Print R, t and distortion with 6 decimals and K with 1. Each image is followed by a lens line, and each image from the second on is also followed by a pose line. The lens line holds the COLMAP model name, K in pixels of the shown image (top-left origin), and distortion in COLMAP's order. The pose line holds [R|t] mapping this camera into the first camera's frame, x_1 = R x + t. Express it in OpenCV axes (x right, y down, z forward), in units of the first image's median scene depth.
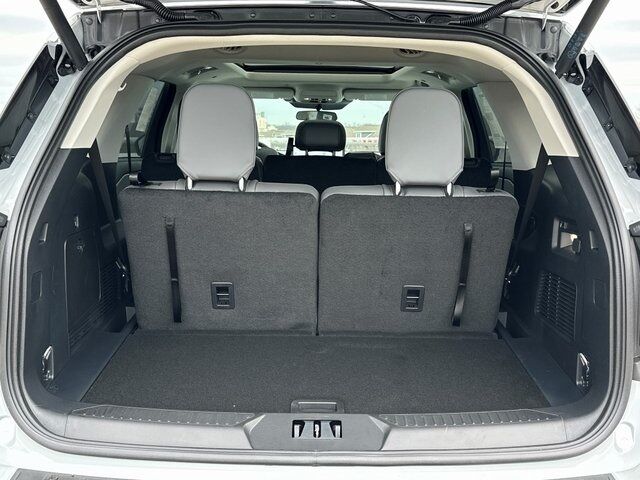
lens RADIAL K [[708.7, 0, 320.0], [0, 708.7, 240.0], [0, 0, 1]] dist [0.173252, -0.430456]
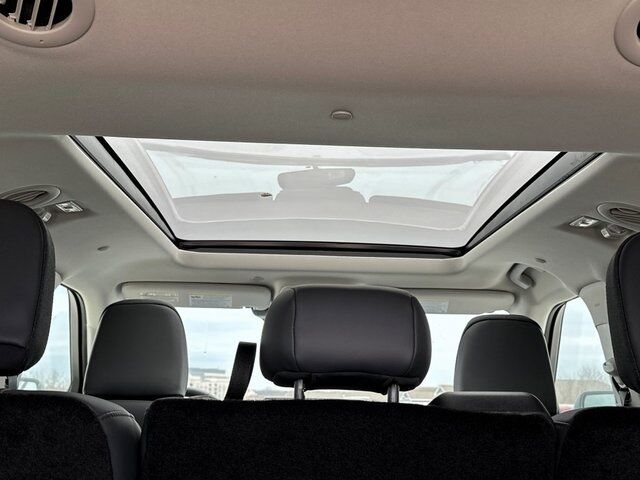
lens RADIAL K [[785.2, 0, 320.0], [0, 785.2, 240.0], [0, 0, 1]] dist [0.011519, 0.008901]
pose [[0.999842, 0.008146, 0.015811, -0.015578], [-0.002170, 0.938179, -0.346143, -0.069762], [-0.017654, 0.346054, 0.938048, 0.670915]]
